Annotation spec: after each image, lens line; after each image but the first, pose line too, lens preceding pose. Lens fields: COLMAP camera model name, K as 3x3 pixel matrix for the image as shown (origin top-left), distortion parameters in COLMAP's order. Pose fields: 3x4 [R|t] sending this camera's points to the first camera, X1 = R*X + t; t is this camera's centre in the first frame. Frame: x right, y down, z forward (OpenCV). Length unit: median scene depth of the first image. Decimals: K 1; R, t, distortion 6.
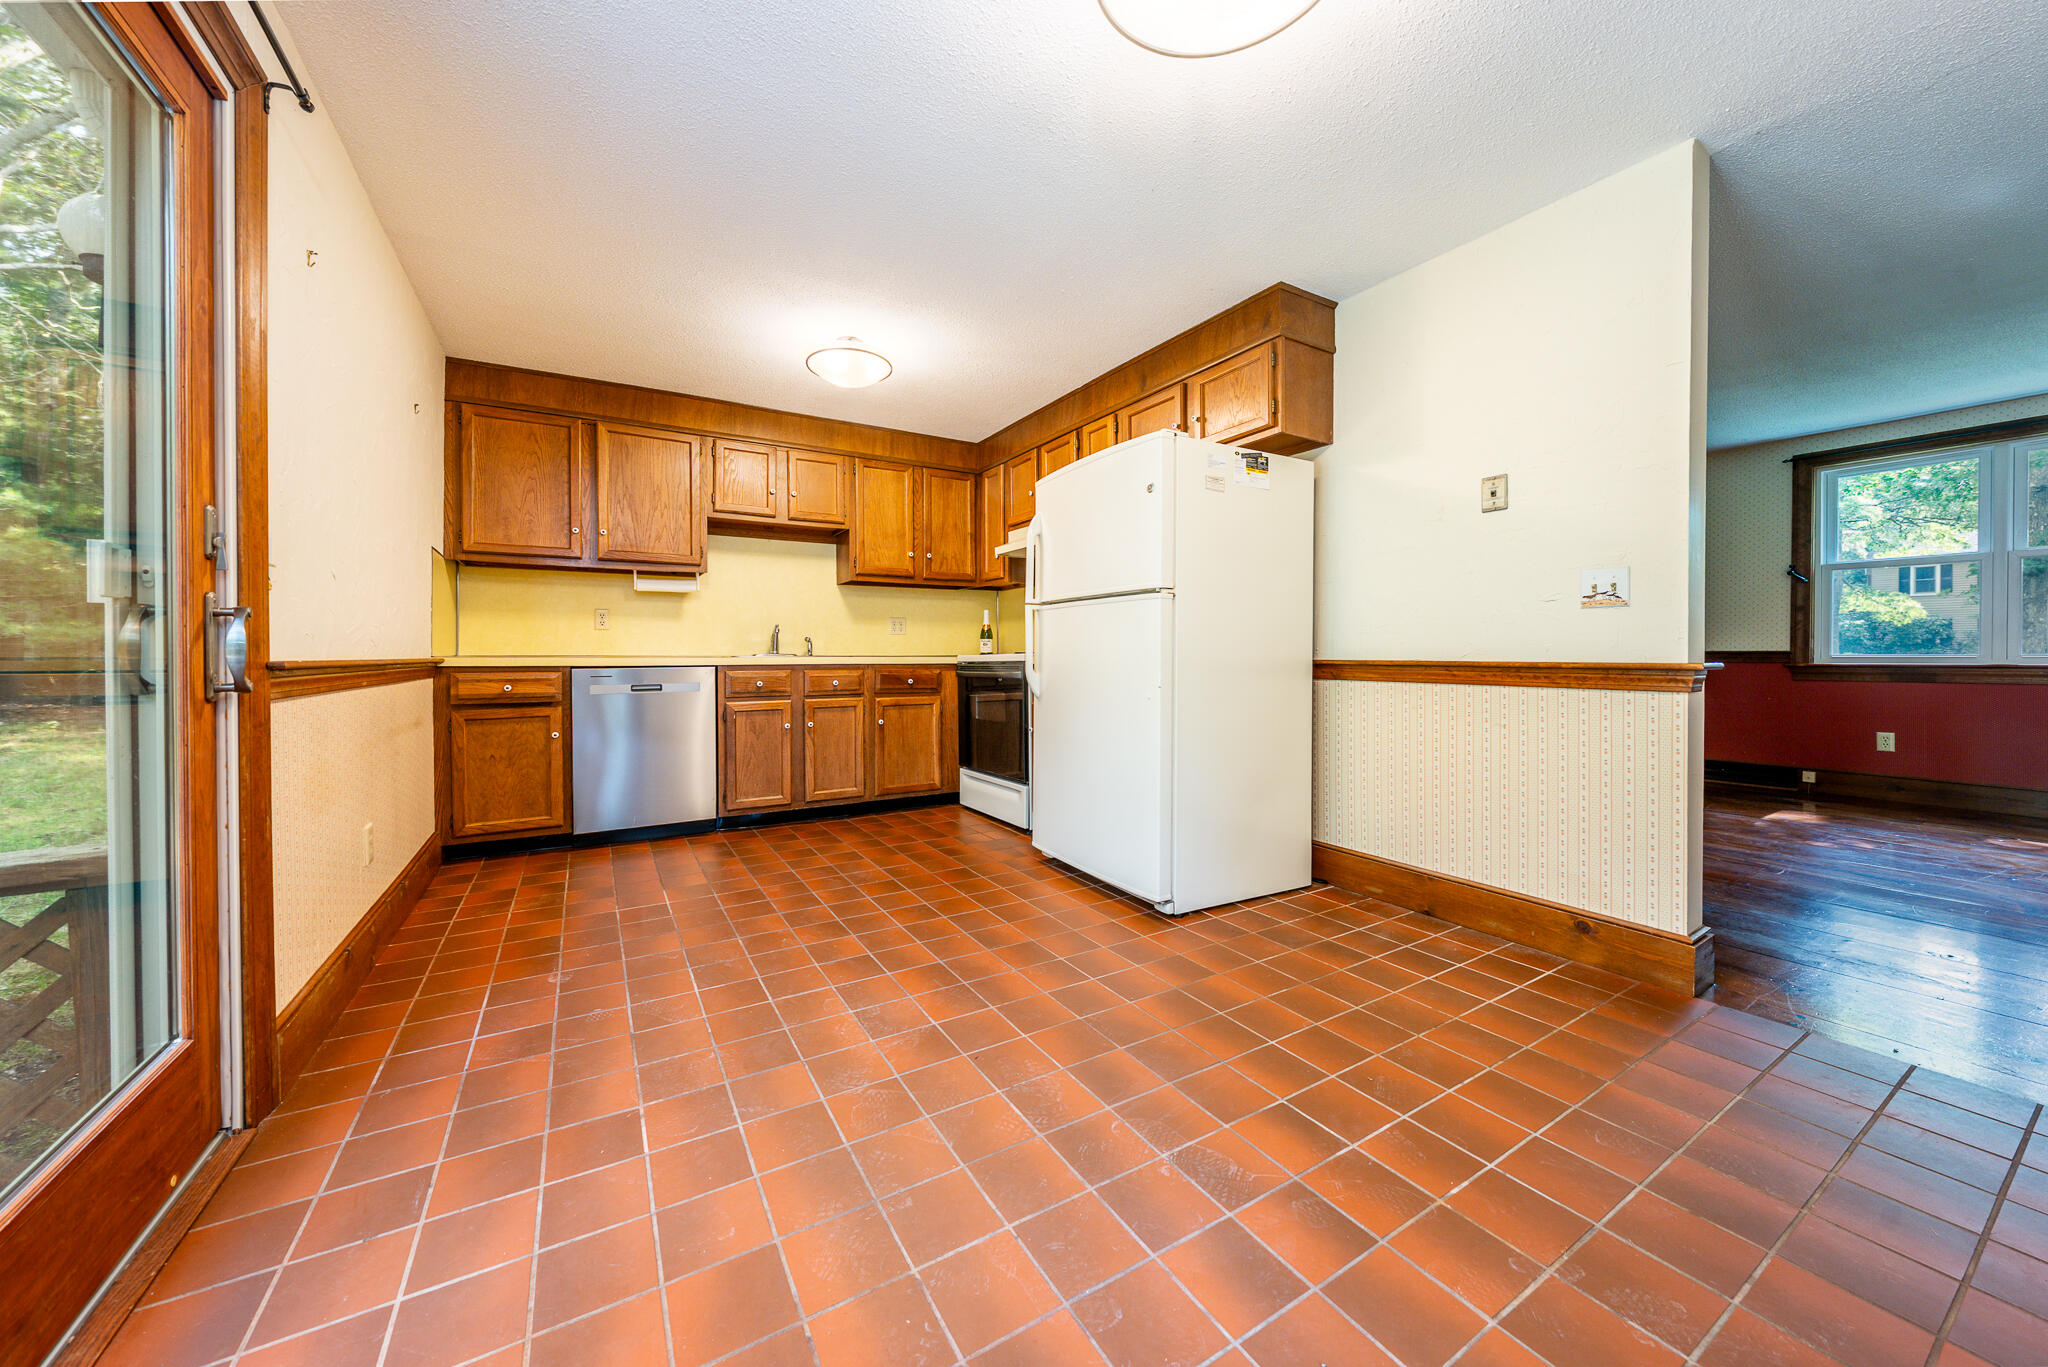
lens RADIAL K [[650.8, 0, 1032.7], [0, 650.8, 653.4], [0, 0, 1]] dist [-0.000159, -0.000025]
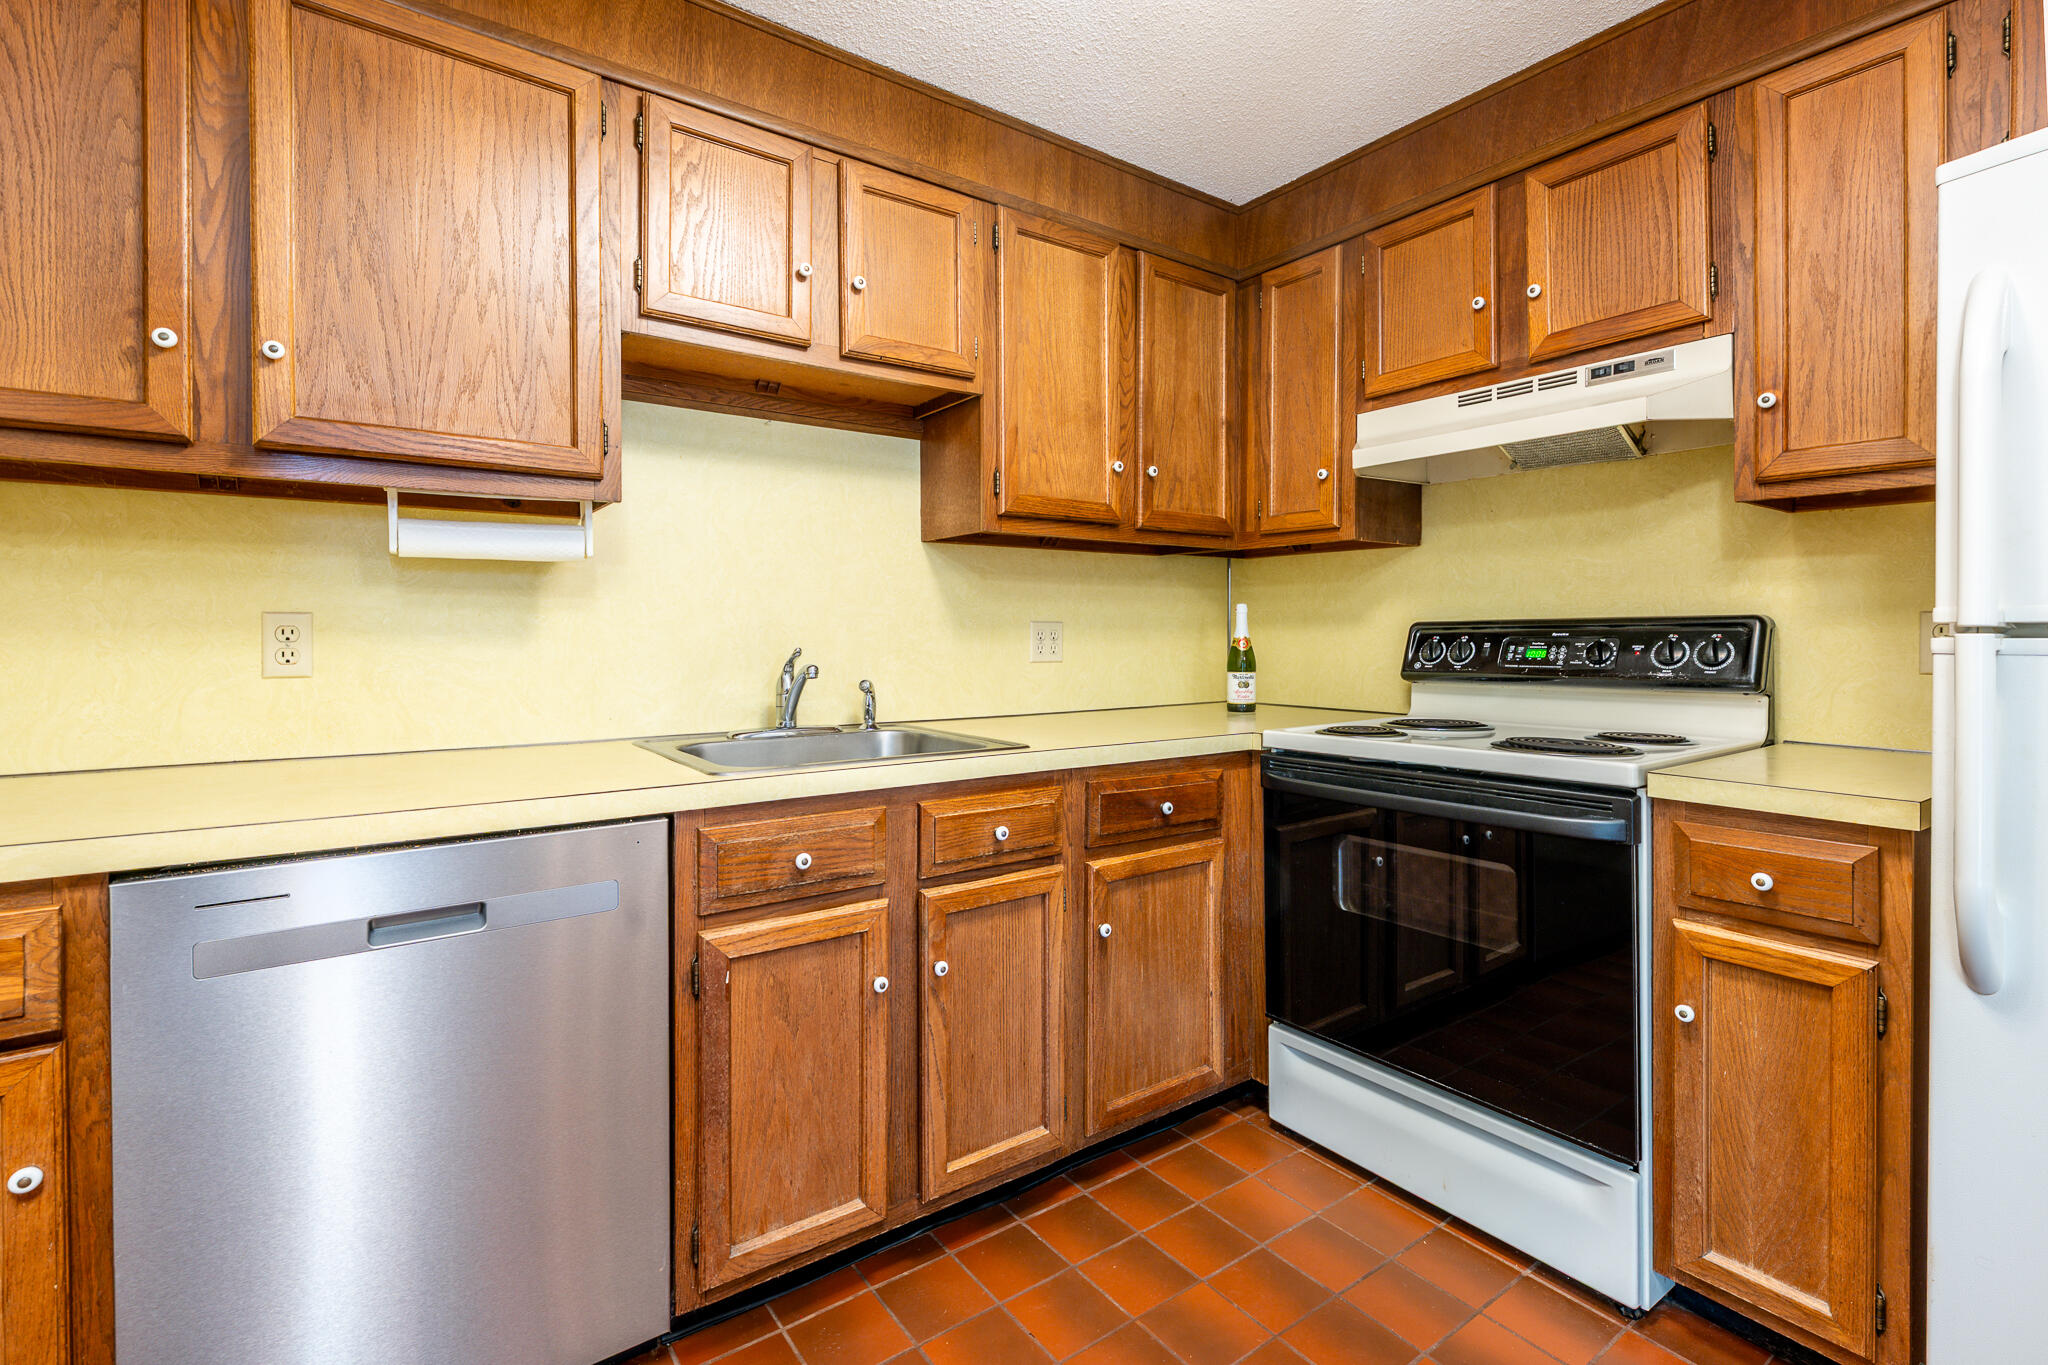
lens RADIAL K [[847.0, 0, 980.7], [0, 847.0, 634.3], [0, 0, 1]] dist [0.000149, -0.000147]
pose [[0.999144, 0.004858, 0.041085, -0.329802], [-0.004981, 0.999983, 0.002887, -0.058684], [-0.041071, -0.003089, 0.999151, 0.556395]]
